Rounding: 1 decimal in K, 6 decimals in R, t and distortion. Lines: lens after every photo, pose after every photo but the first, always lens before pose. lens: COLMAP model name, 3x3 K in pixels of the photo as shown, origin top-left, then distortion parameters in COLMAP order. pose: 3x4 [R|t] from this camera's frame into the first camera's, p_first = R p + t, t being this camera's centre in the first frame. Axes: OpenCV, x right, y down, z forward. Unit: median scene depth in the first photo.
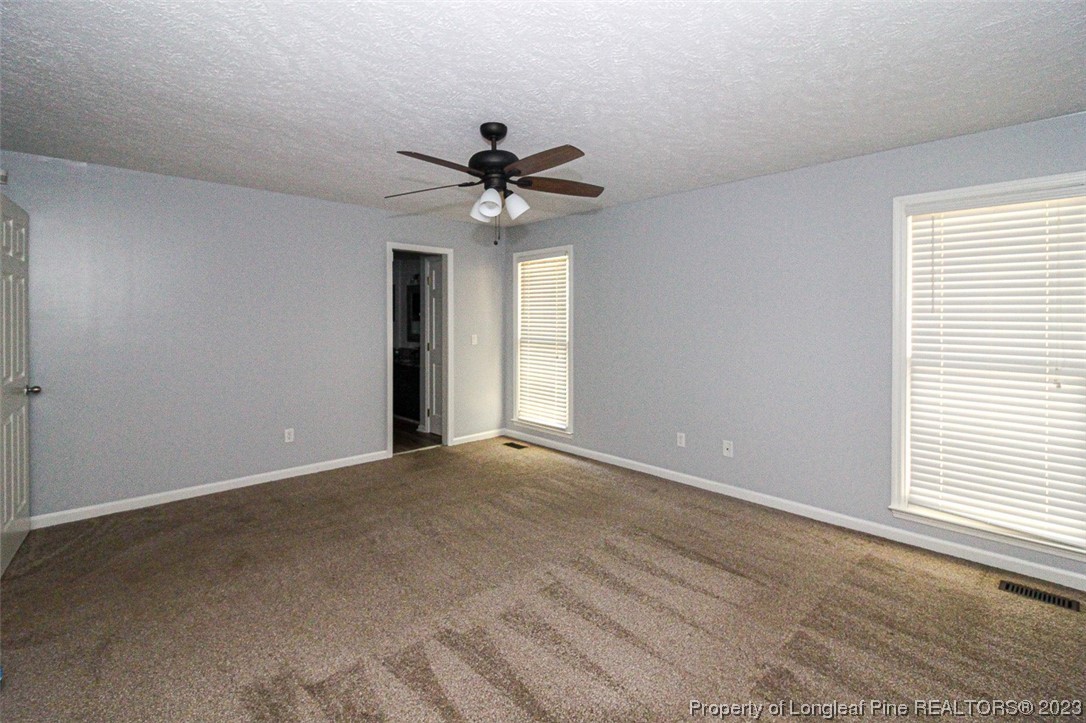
lens RADIAL K [[509.9, 0, 542.4], [0, 509.9, 323.0], [0, 0, 1]] dist [-0.002128, -0.001078]
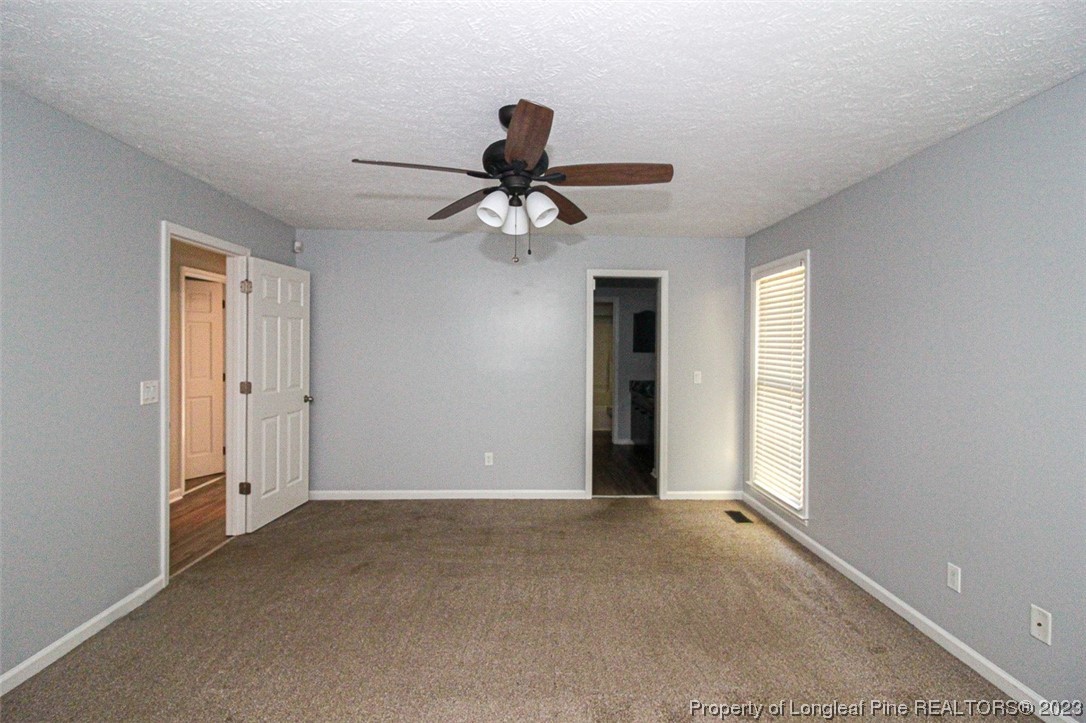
lens RADIAL K [[503.8, 0, 540.6], [0, 503.8, 348.9], [0, 0, 1]] dist [0.003792, -0.010330]
pose [[0.750261, 0.011522, -0.661042, 0.238358], [-0.014684, 0.999892, 0.000763, -0.011611], [0.660979, 0.009135, 0.750349, 0.234800]]
